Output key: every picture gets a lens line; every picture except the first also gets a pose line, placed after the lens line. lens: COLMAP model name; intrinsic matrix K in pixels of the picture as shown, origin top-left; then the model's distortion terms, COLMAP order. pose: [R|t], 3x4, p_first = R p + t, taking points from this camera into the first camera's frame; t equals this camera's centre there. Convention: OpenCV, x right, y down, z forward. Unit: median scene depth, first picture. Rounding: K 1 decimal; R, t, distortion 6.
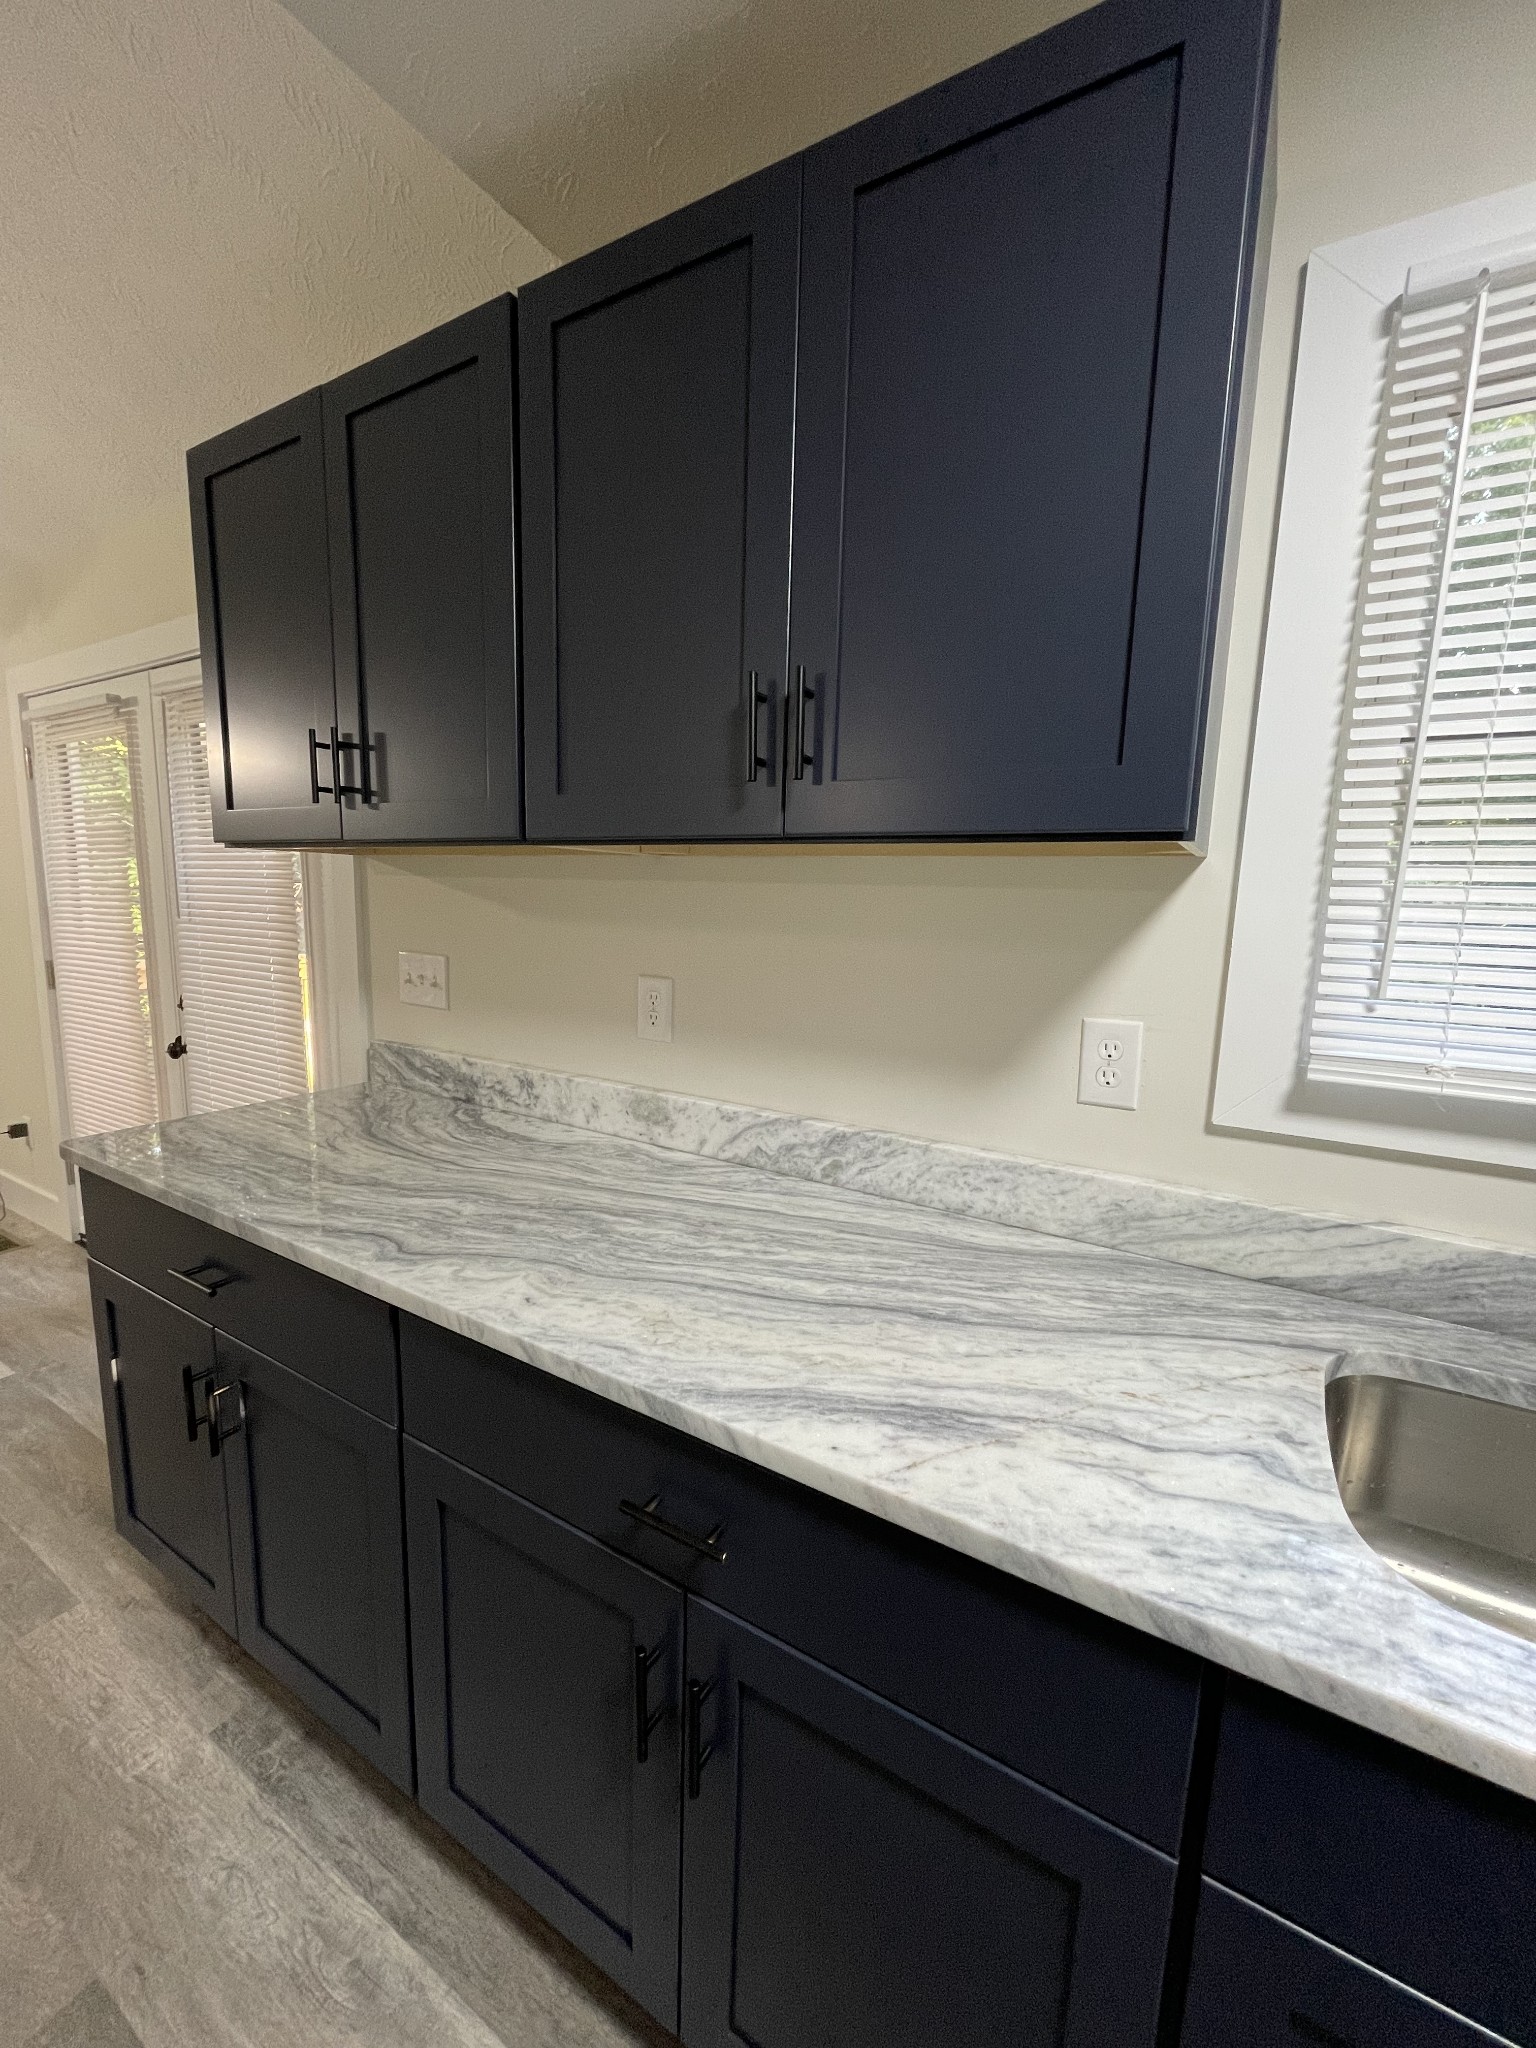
lens RADIAL K [[825.3, 0, 770.1], [0, 825.3, 1023.3], [0, 0, 1]] dist [-0.003395, -0.000341]
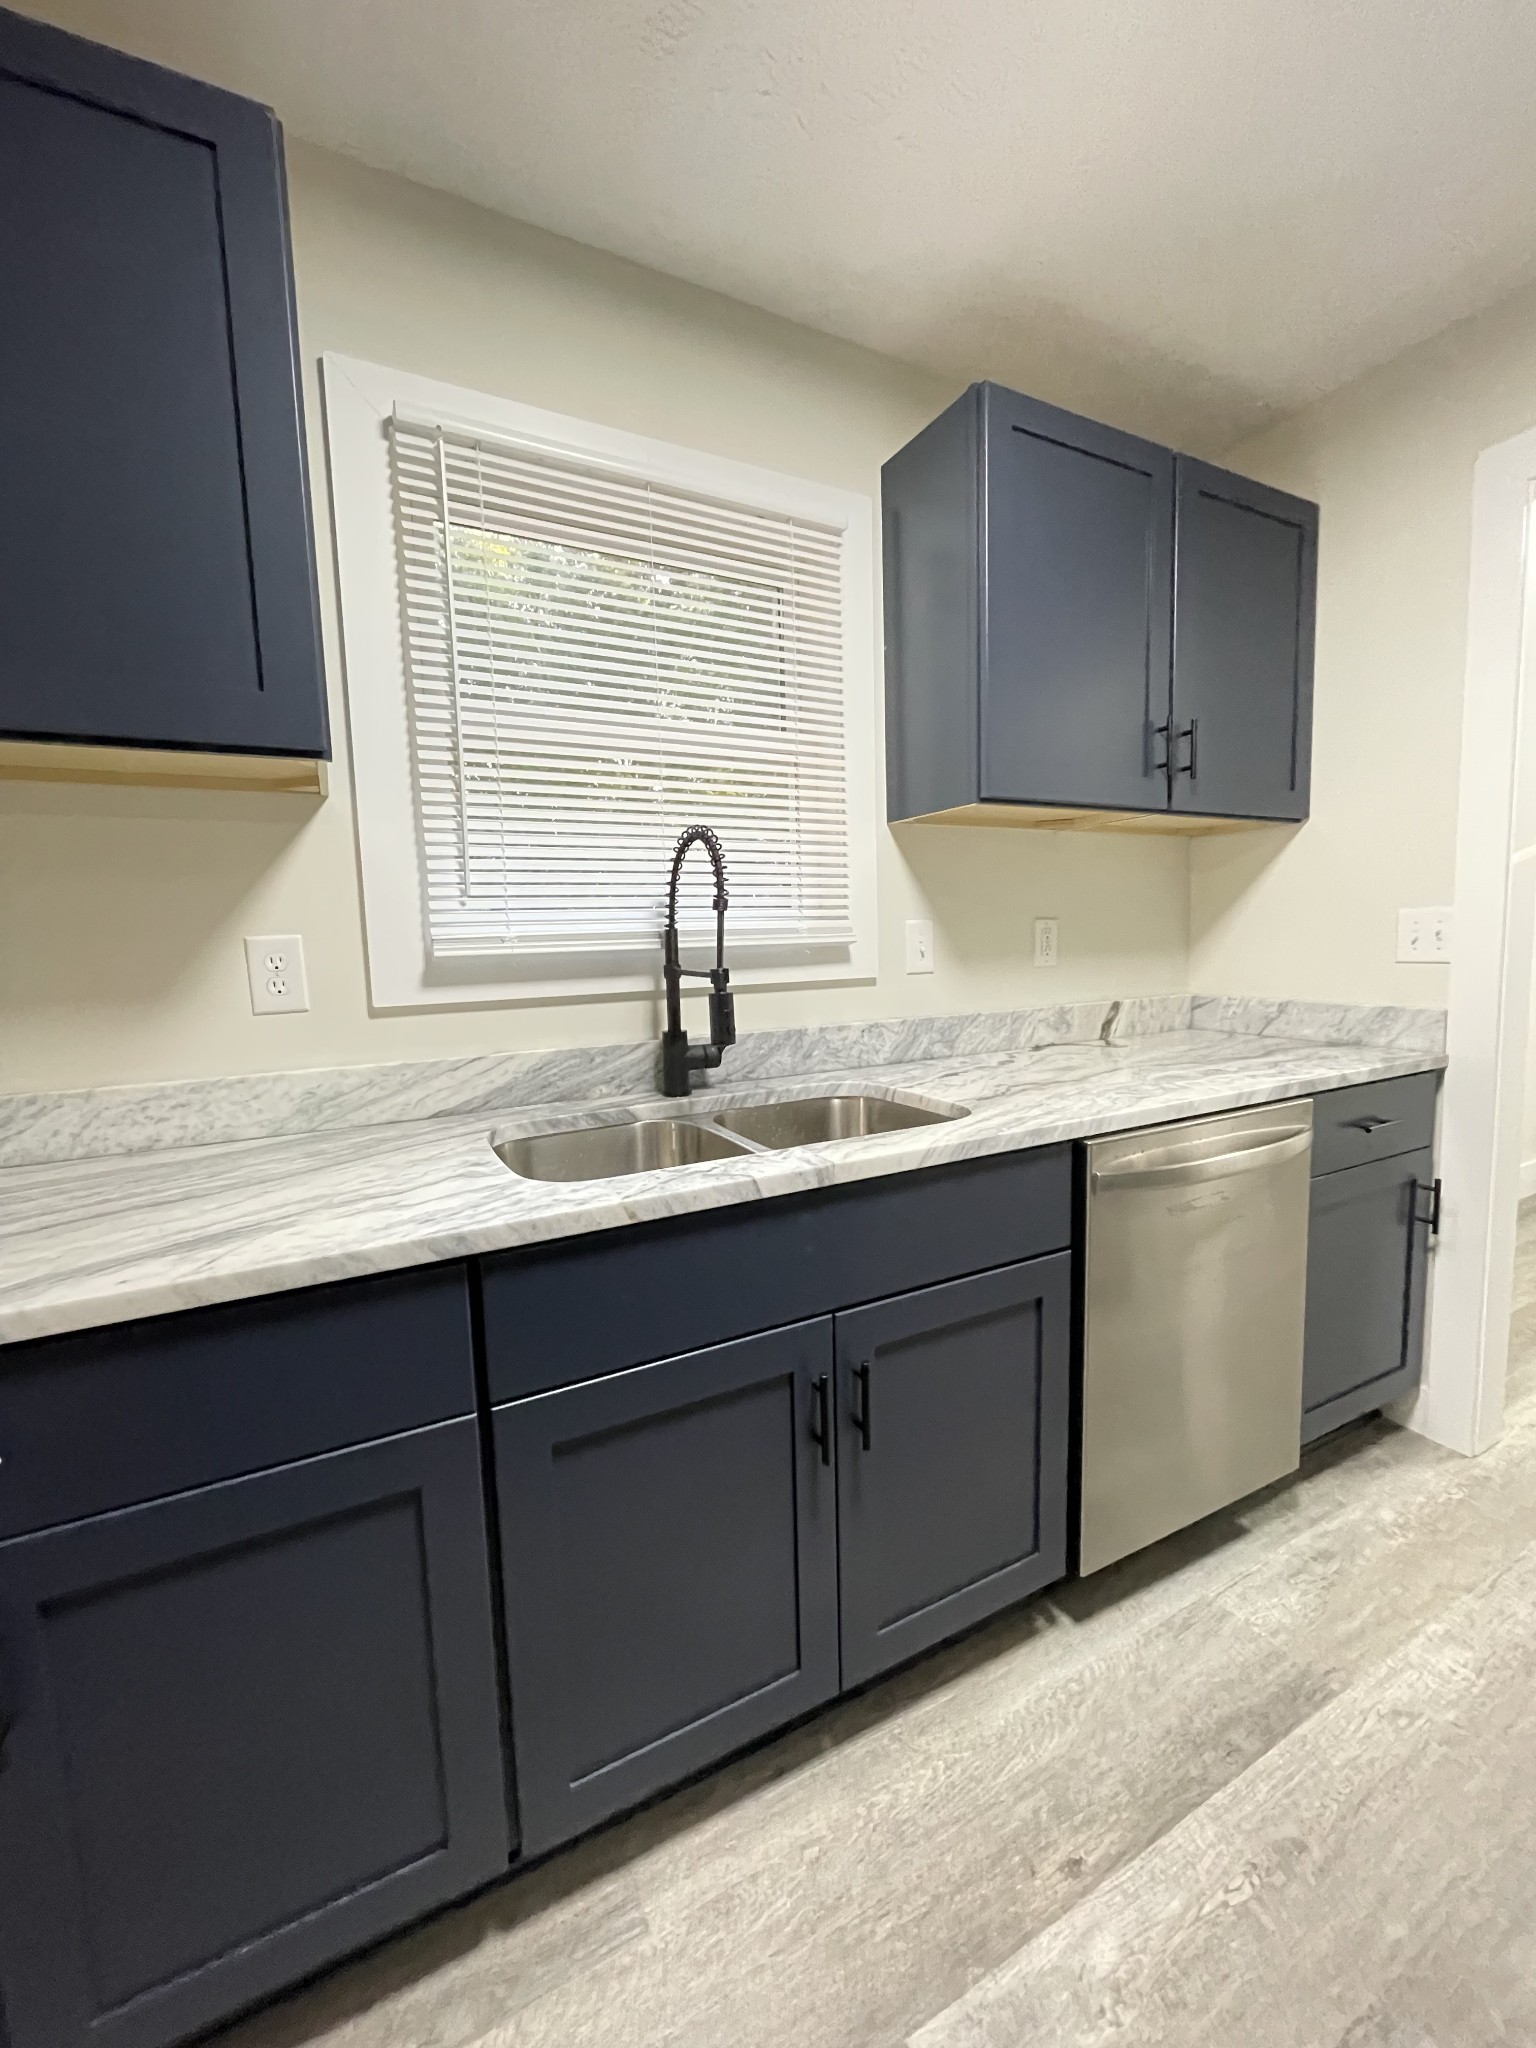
lens RADIAL K [[825.3, 0, 770.1], [0, 825.3, 1023.3], [0, 0, 1]] dist [-0.003395, -0.000341]
pose [[0.520205, -0.132086, 0.843765, -0.262138], [0.172086, 0.983915, 0.047930, 0.225067], [-0.836524, 0.120267, 0.534568, -0.221719]]
